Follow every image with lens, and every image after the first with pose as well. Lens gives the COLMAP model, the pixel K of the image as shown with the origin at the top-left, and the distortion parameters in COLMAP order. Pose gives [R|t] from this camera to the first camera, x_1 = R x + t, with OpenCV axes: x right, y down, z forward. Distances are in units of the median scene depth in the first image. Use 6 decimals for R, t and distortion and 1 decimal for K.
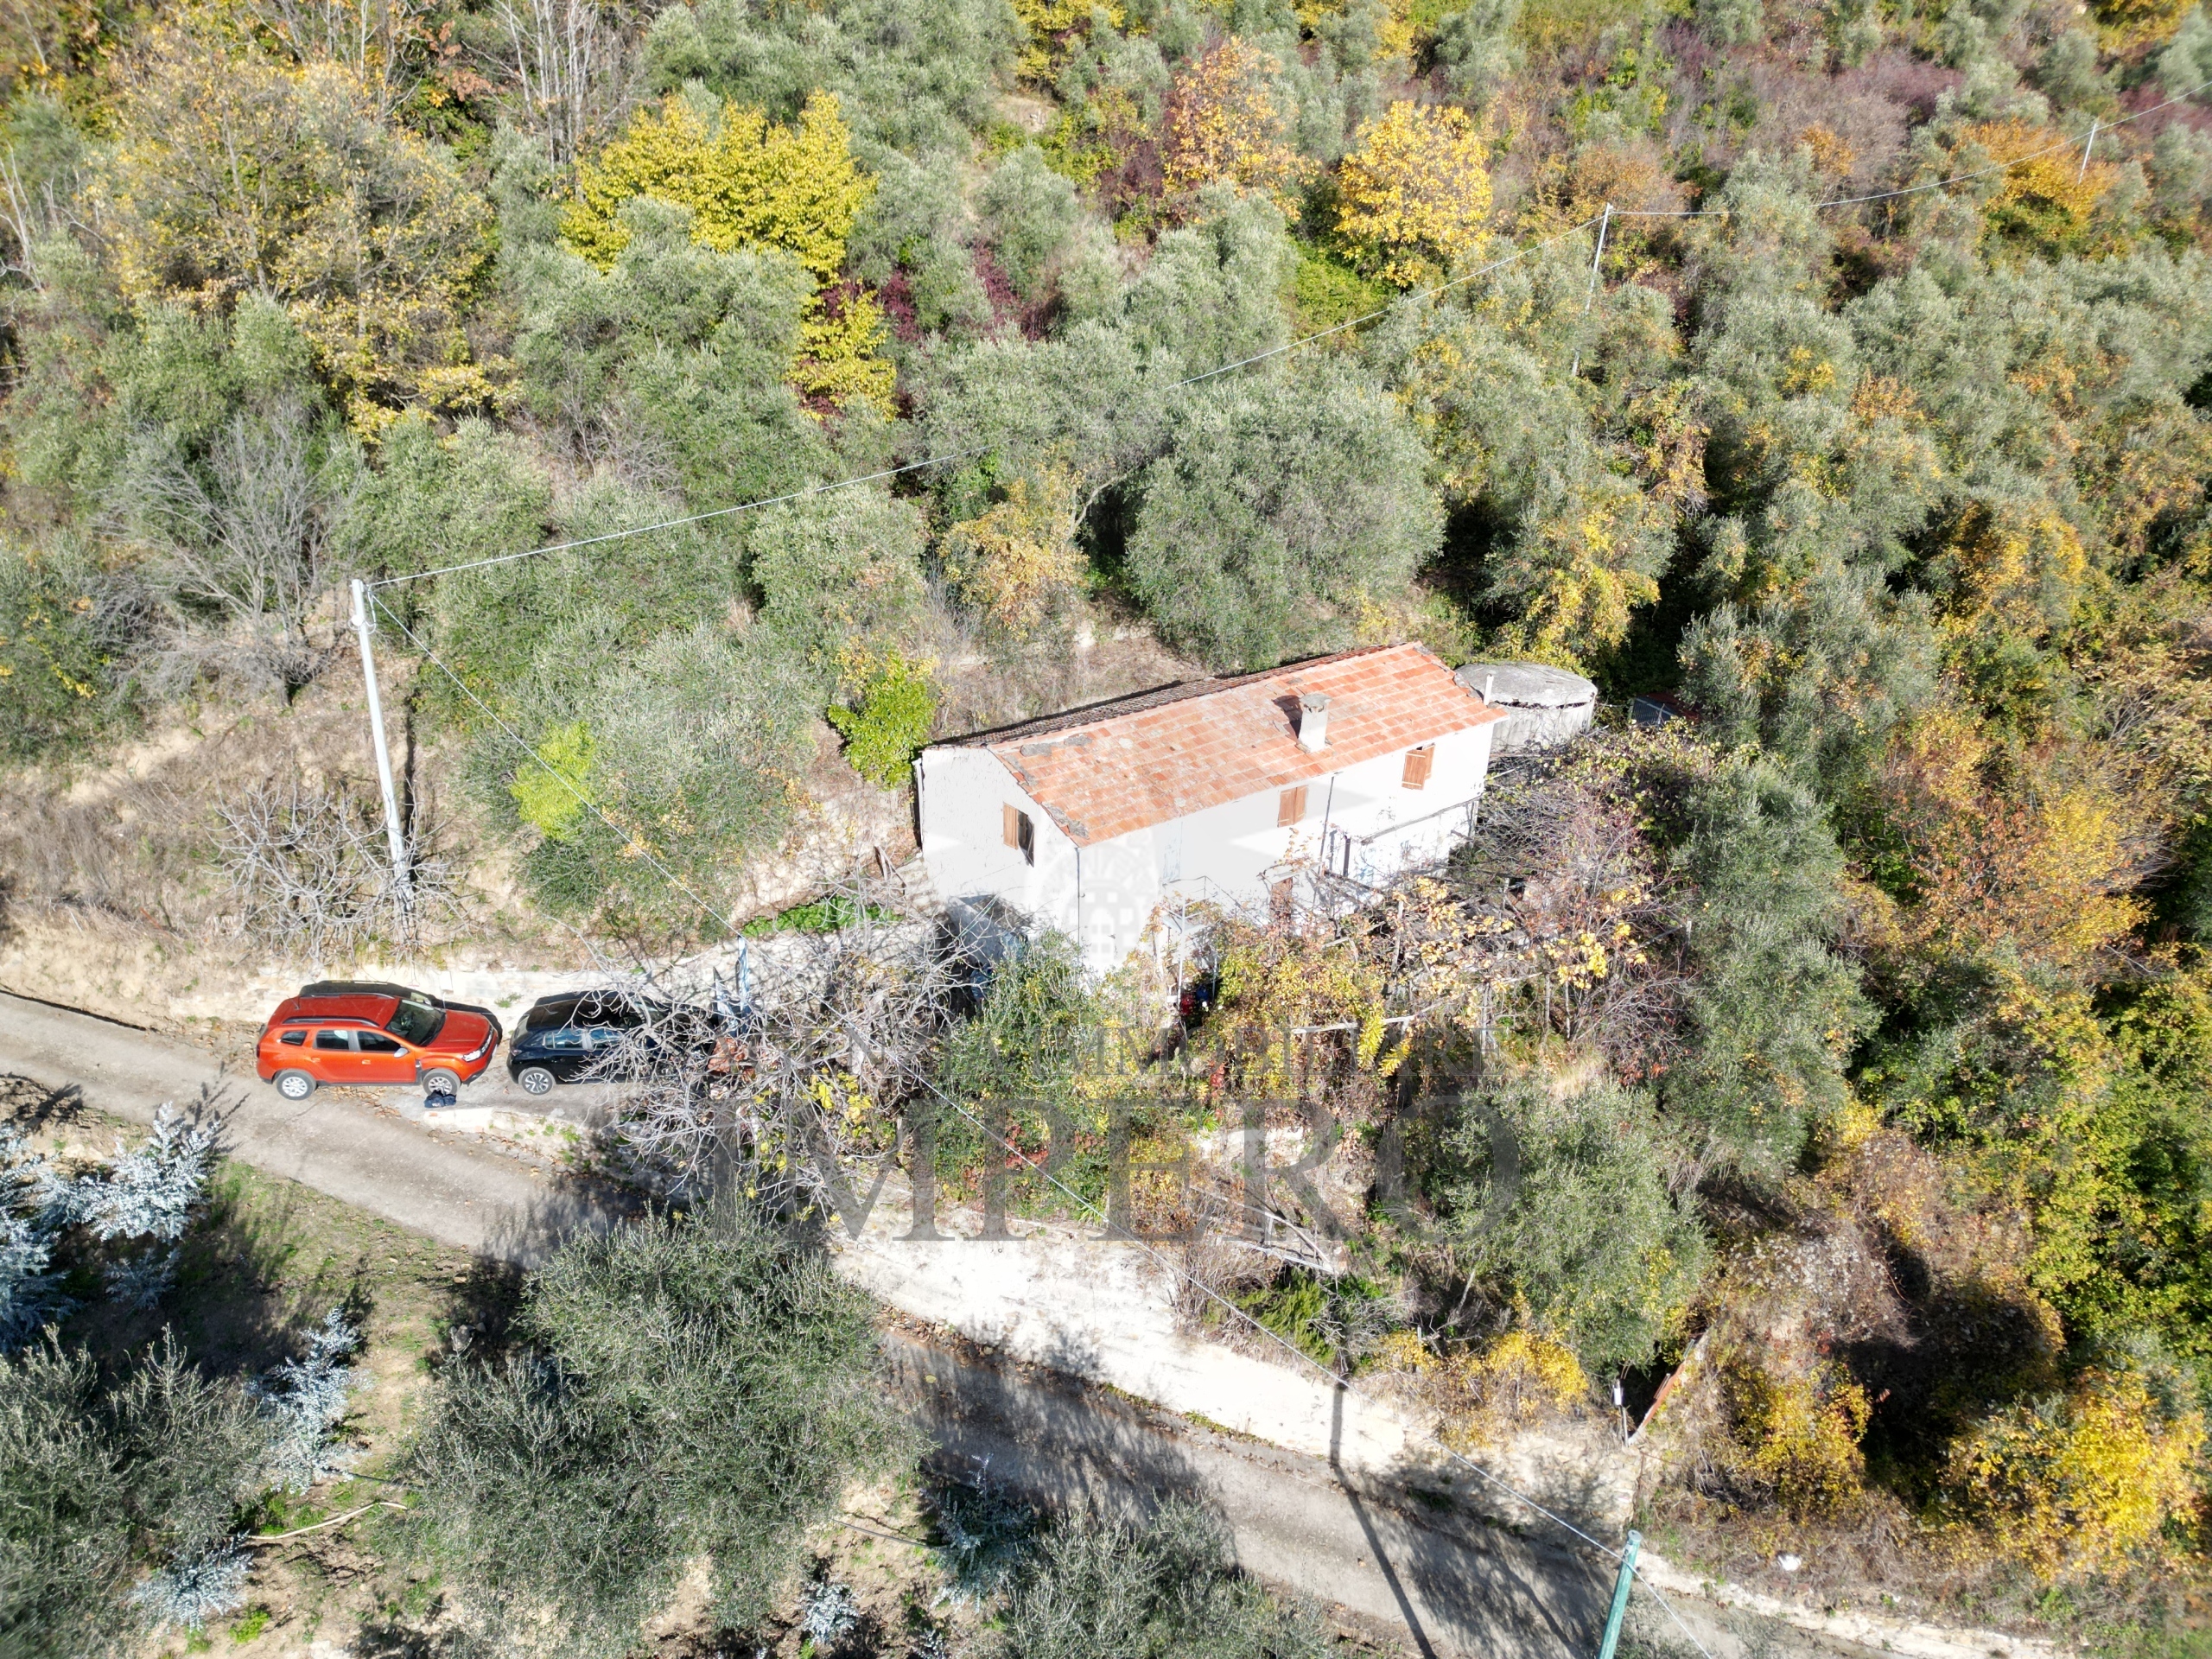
lens RADIAL K [[1551.2, 0, 1113.1], [0, 1551.2, 831.7], [0, 0, 1]] dist [0.089630, -0.082483]
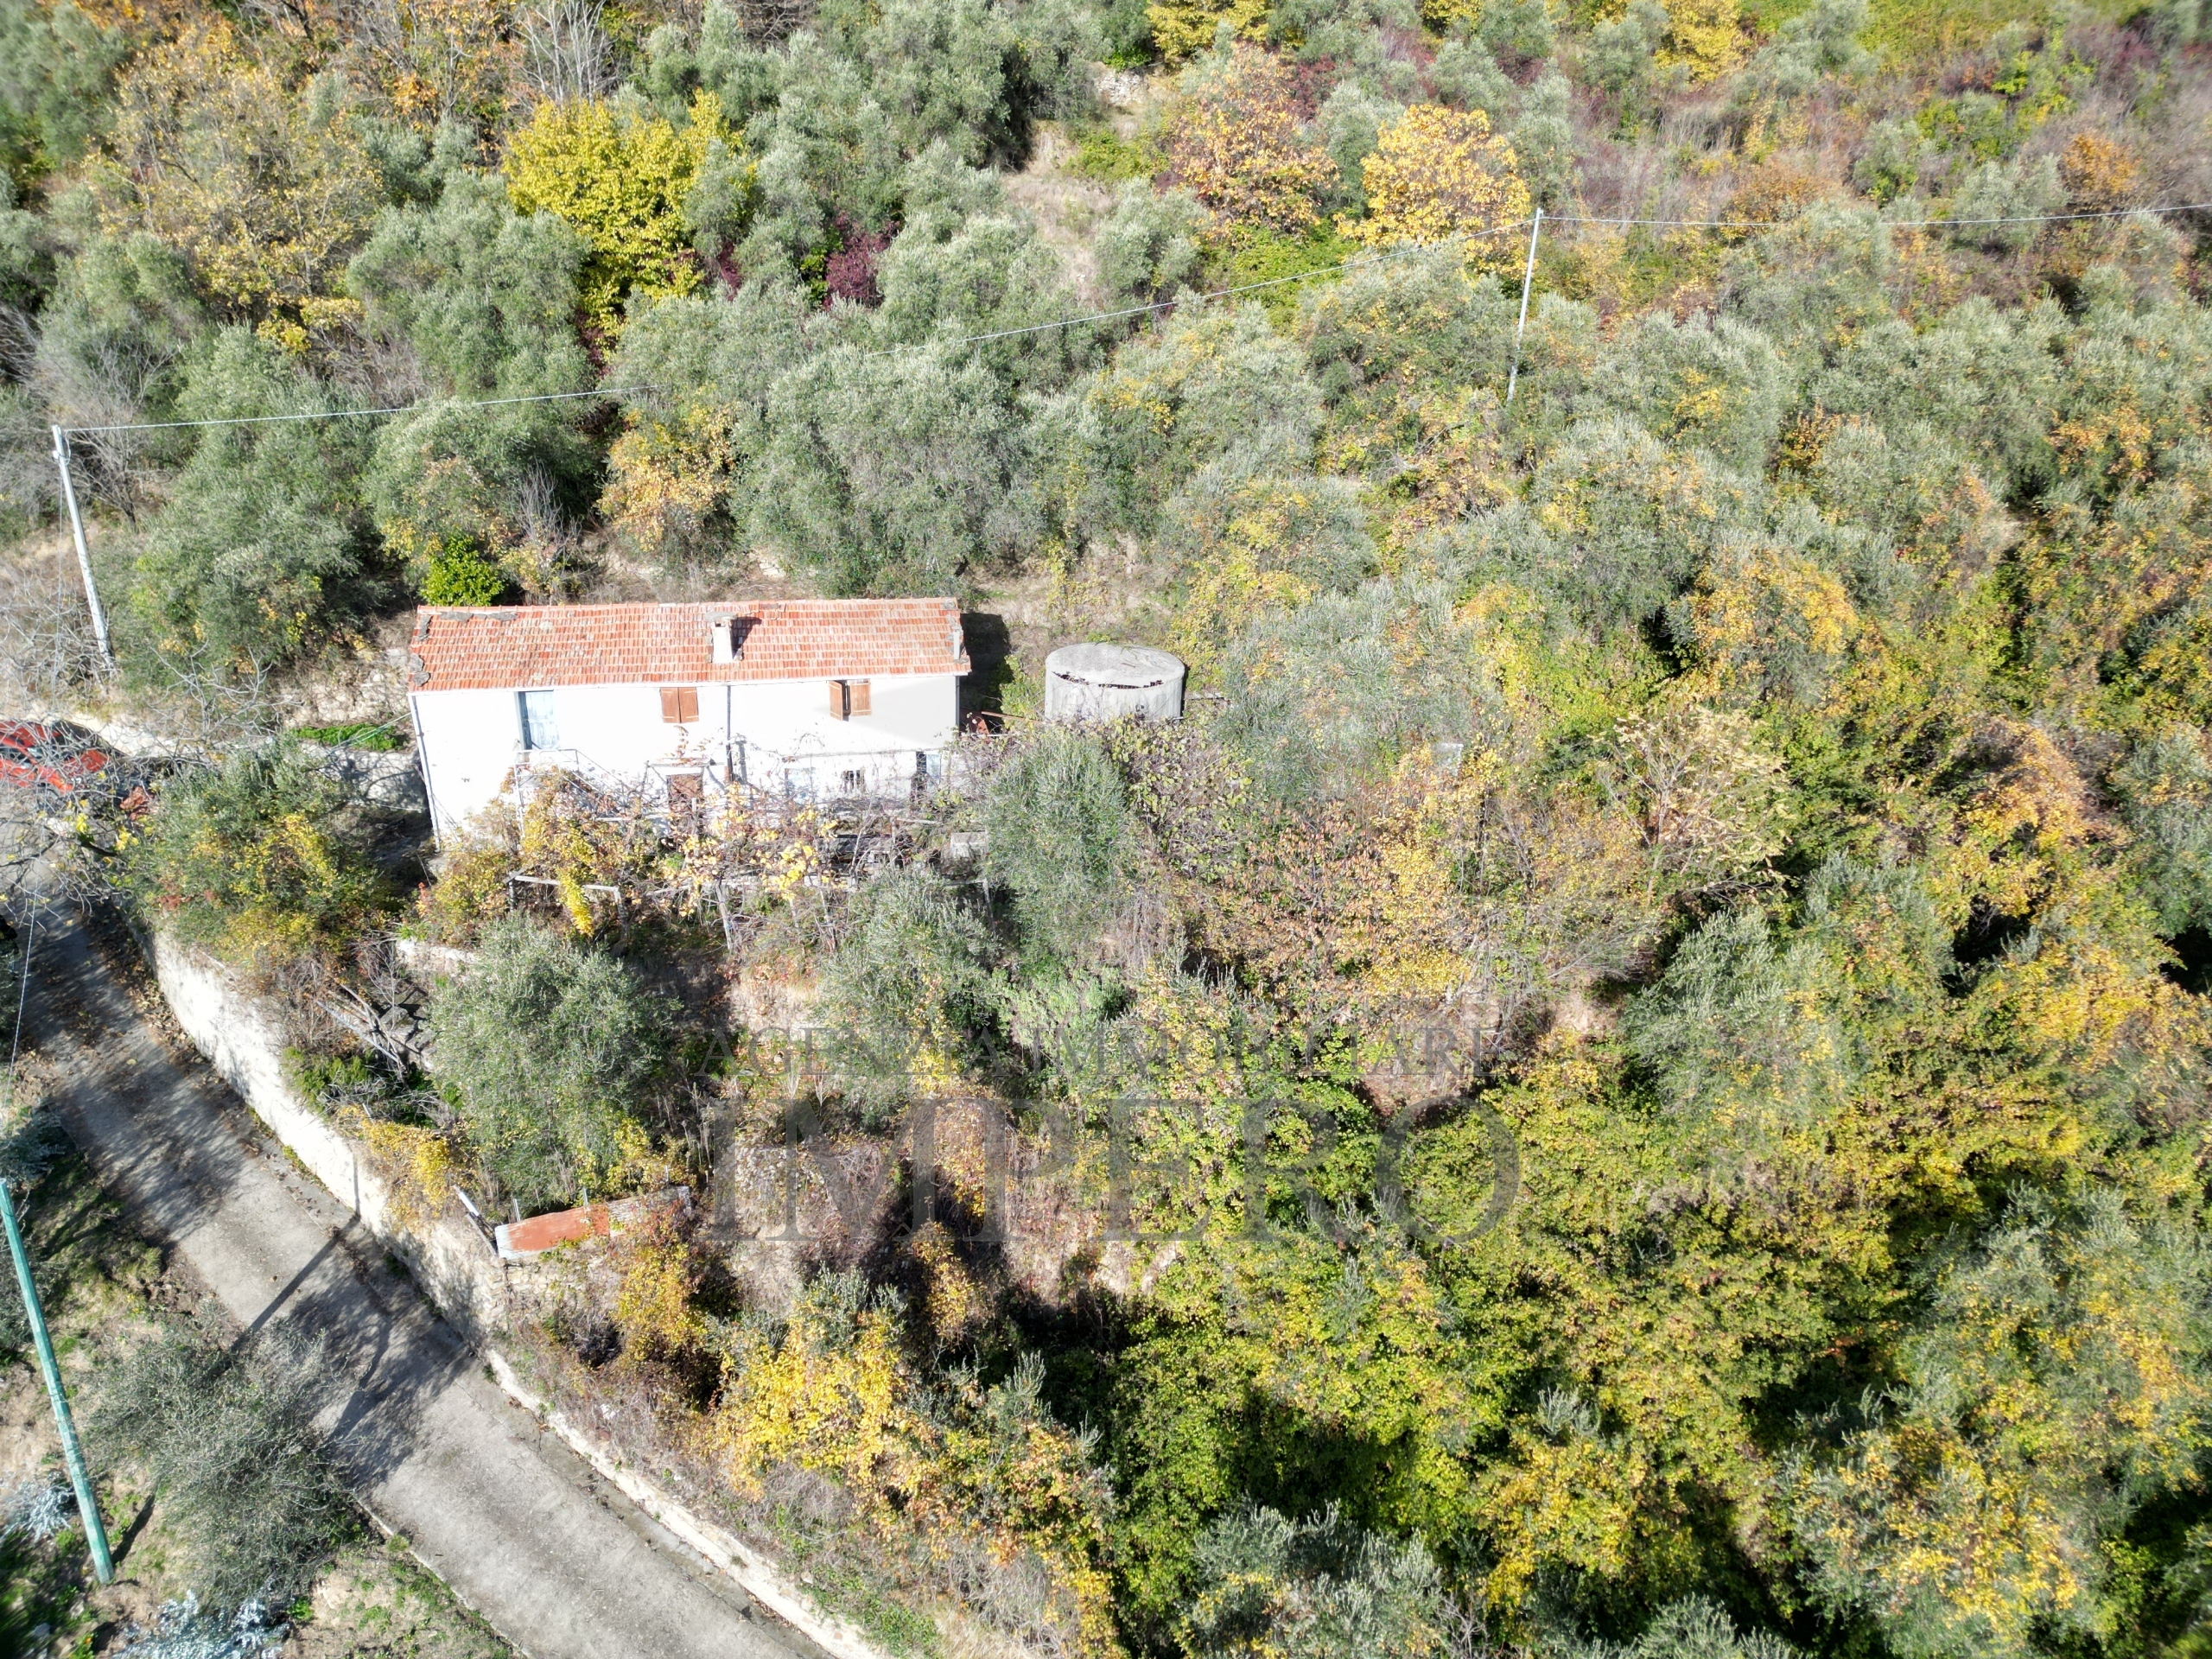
lens RADIAL K [[1551.2, 0, 1113.1], [0, 1551.2, 831.7], [0, 0, 1]] dist [0.089630, -0.082483]
pose [[0.895515, 0.181019, -0.406552, 0.770221], [-0.189579, 0.981672, 0.019506, -0.007738], [0.402632, 0.059606, 0.913419, 0.095742]]
